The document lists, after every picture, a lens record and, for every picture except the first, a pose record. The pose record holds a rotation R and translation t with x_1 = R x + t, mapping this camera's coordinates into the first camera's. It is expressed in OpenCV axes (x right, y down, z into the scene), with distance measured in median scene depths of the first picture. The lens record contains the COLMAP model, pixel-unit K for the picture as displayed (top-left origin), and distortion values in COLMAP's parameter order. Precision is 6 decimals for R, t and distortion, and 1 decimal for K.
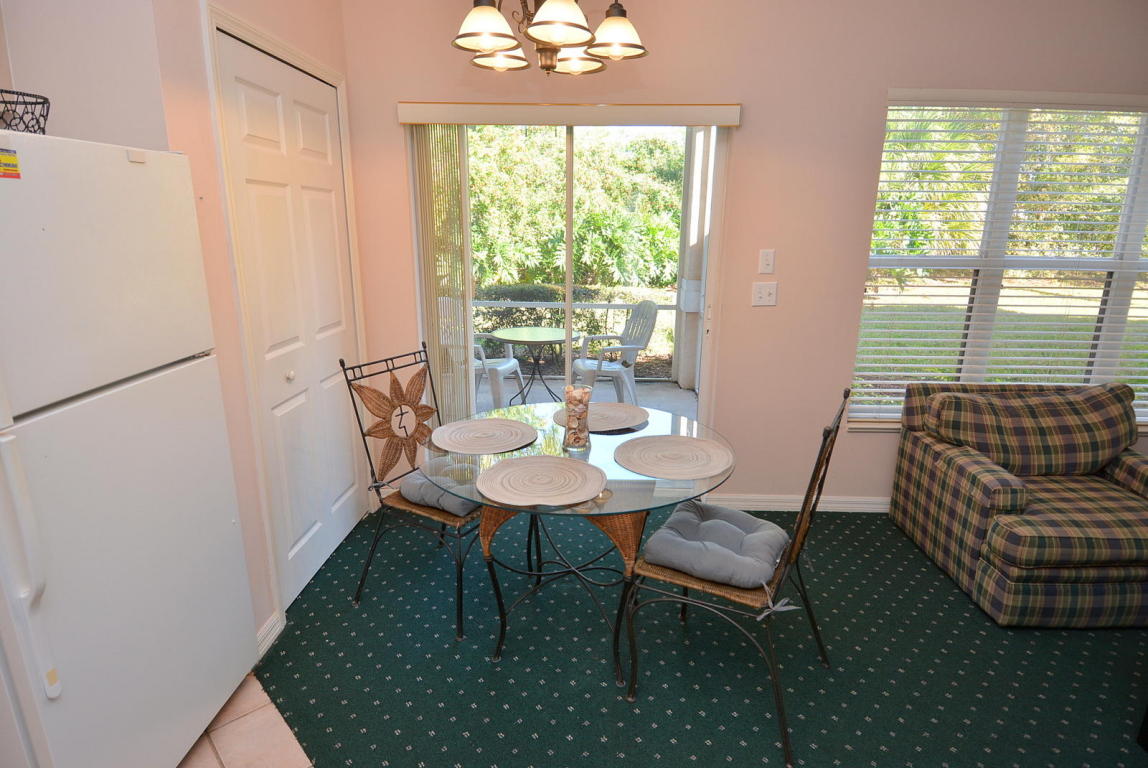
lens RADIAL K [[614.9, 0, 577.2], [0, 614.9, 385.3], [0, 0, 1]] dist [0.053740, -0.056413]
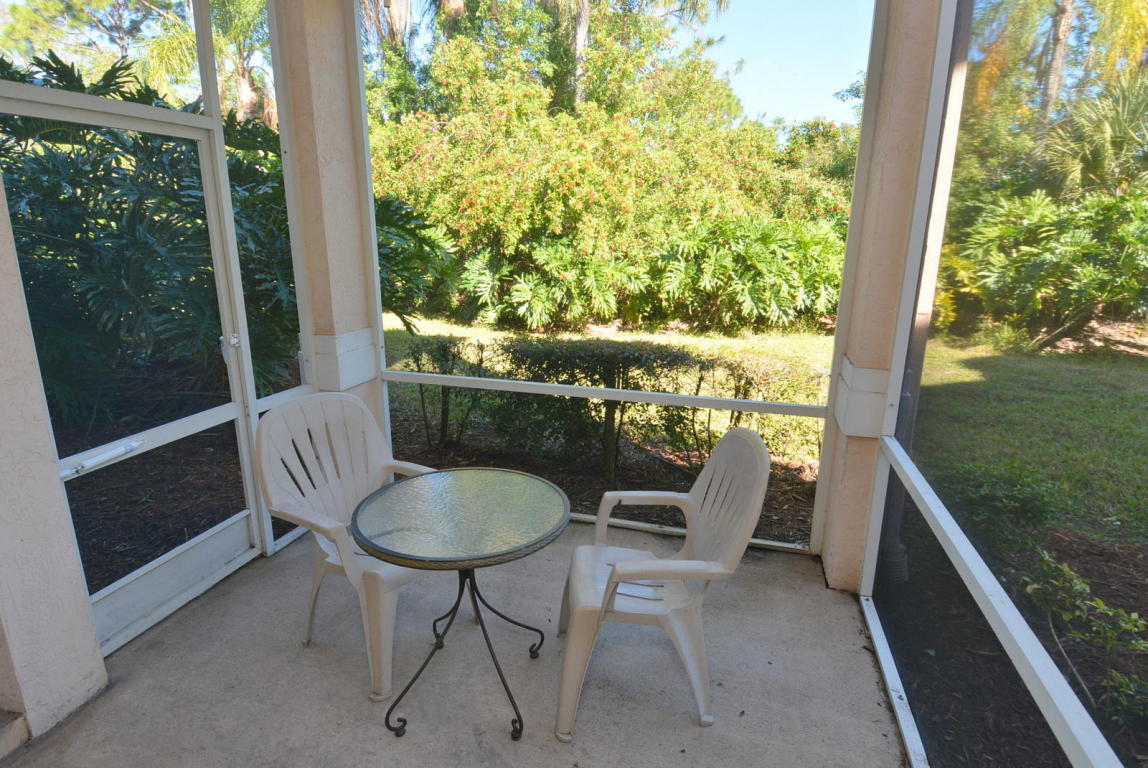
lens RADIAL K [[607.2, 0, 575.7], [0, 607.2, 399.4], [0, 0, 1]] dist [0.051647, -0.052712]
pose [[0.971083, 0.064718, -0.229805, 0.182165], [-0.061860, 0.997892, 0.019629, -0.317787], [0.230591, -0.004846, 0.973039, 1.134123]]
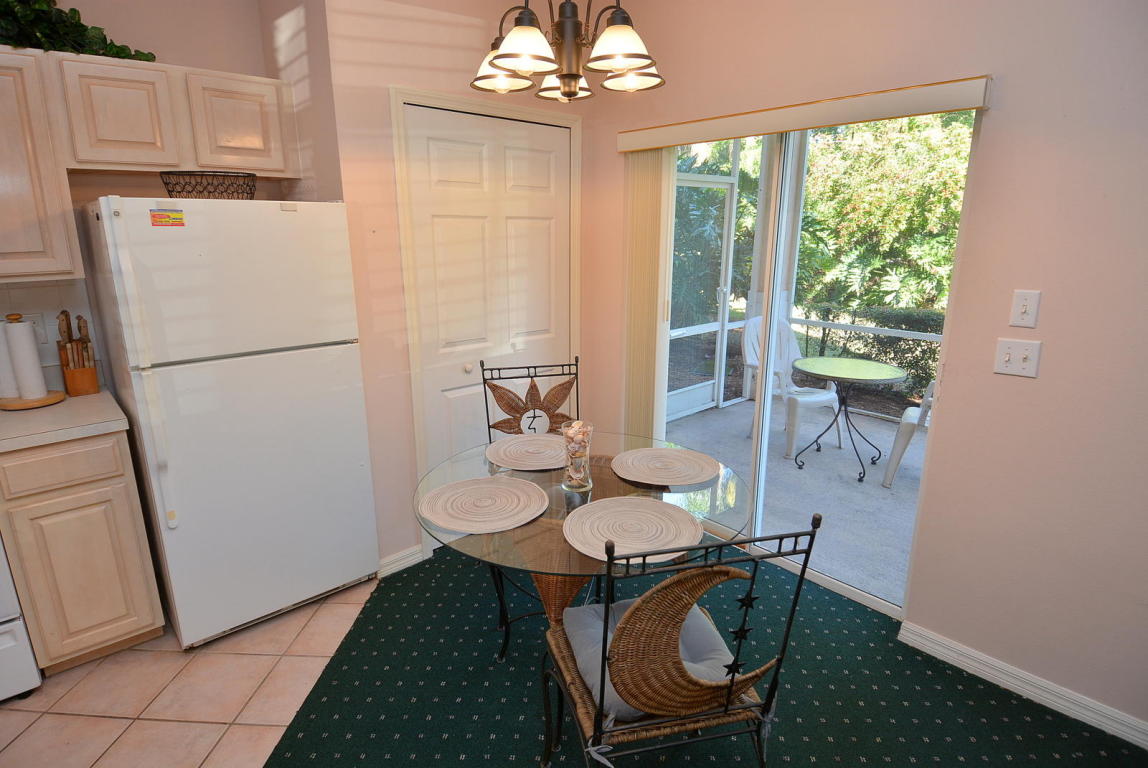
lens RADIAL K [[597.8, 0, 578.3], [0, 597.8, 384.0], [0, 0, 1]] dist [0.049687, -0.053360]
pose [[0.696592, 0.170880, -0.696821, 0.484098], [-0.176686, 0.982169, 0.064227, -0.089727], [0.695371, 0.078378, 0.714364, 0.258371]]
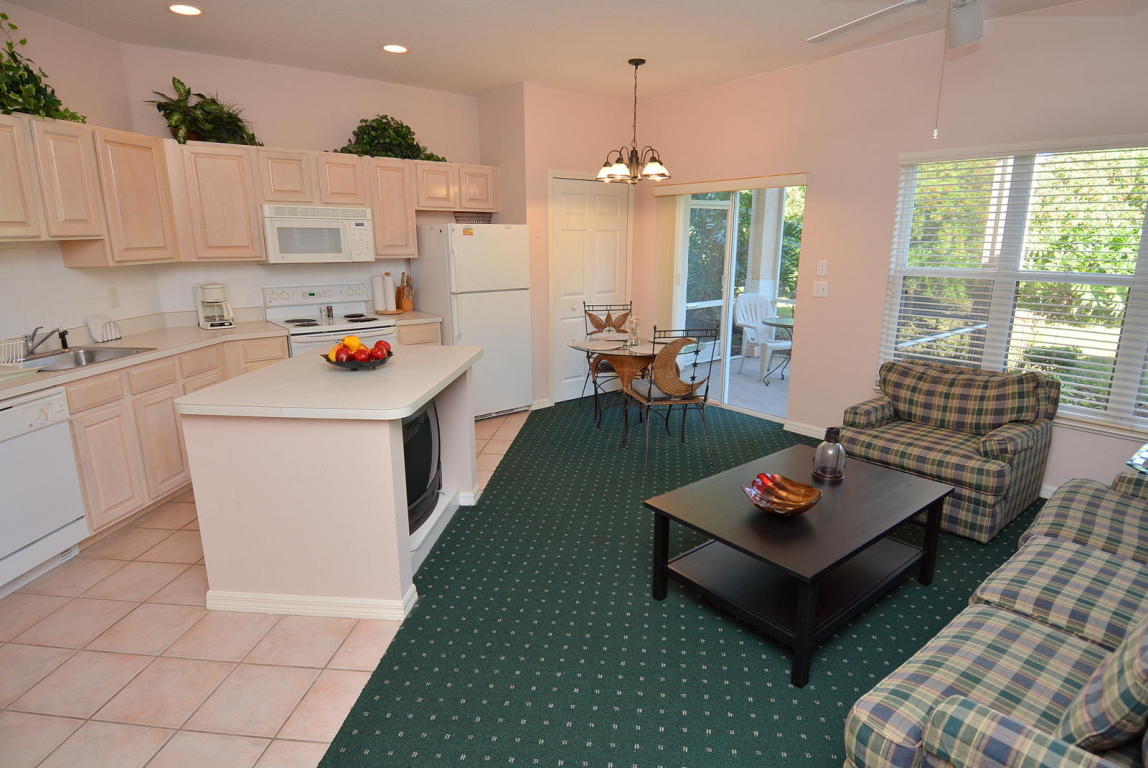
lens RADIAL K [[614.9, 0, 577.2], [0, 614.9, 385.3], [0, 0, 1]] dist [0.053740, -0.056413]
pose [[0.652561, 0.168367, -0.738794, 1.228754], [-0.187026, 0.980624, 0.058283, 0.124380], [0.734292, 0.100141, 0.671406, -0.518700]]
